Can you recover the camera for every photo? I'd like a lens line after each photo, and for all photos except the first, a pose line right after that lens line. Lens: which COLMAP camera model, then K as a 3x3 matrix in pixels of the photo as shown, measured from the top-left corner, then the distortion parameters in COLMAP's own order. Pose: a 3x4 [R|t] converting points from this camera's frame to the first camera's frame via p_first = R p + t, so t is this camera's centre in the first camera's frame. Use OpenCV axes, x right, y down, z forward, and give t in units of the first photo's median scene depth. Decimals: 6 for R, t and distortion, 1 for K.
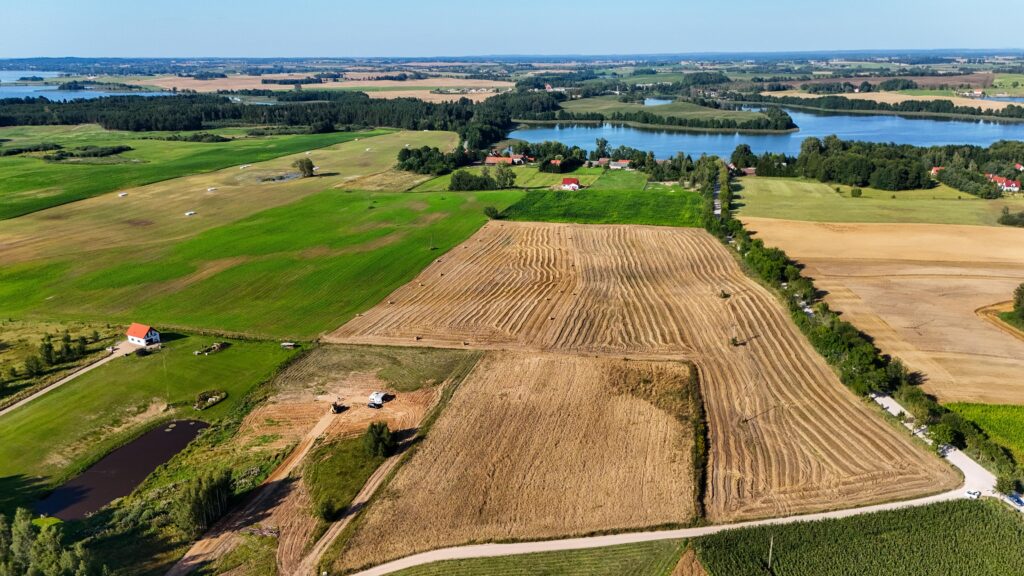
lens RADIAL K [[753.5, 0, 512.0], [0, 753.5, 288.0], [0, 0, 1]] dist [0.075091, -0.072178]
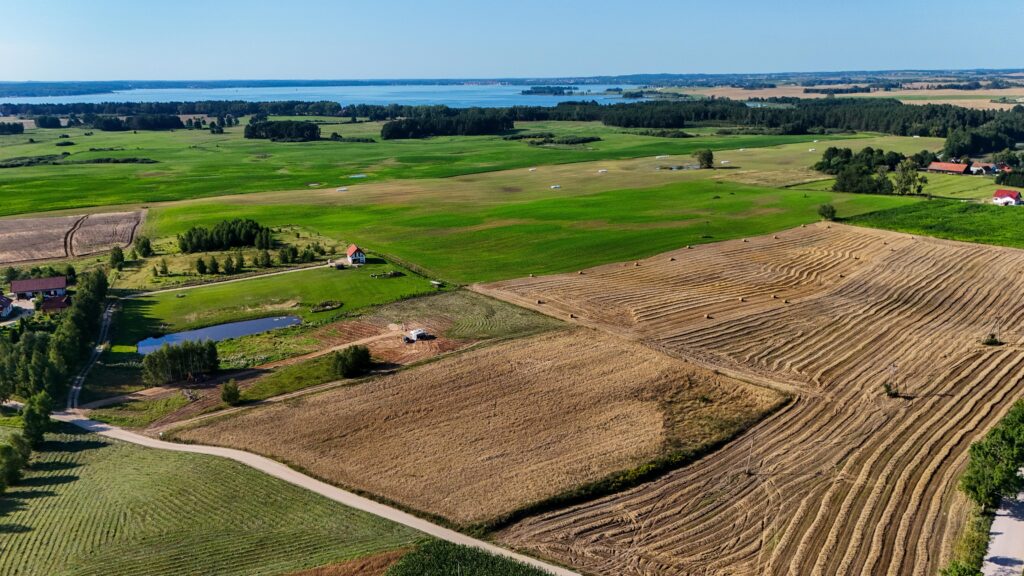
lens RADIAL K [[753.5, 0, 512.0], [0, 753.5, 288.0], [0, 0, 1]] dist [0.075091, -0.072178]
pose [[0.759512, 0.173537, -0.626919, 0.361386], [-0.185700, 0.981496, 0.046712, 0.009724], [0.623424, 0.080941, 0.777683, 0.199880]]
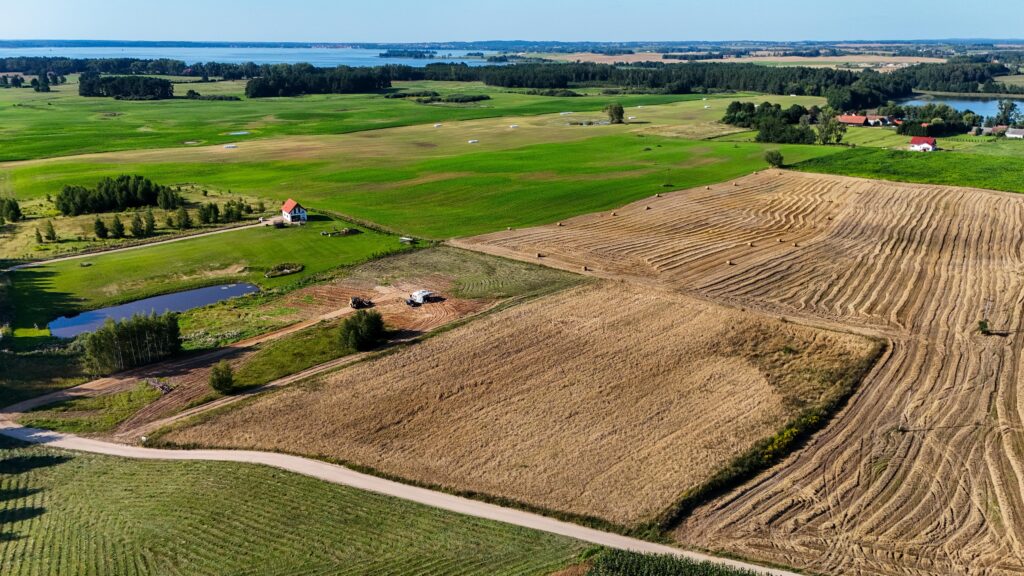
lens RADIAL K [[765.0, 0, 512.0], [0, 765.0, 288.0], [0, 0, 1]] dist [0.074119, -0.070506]
pose [[0.867085, 0.159178, -0.472044, 0.204288], [-0.153512, 0.986841, 0.050789, 0.053203], [0.473917, 0.028426, 0.880111, 0.209220]]
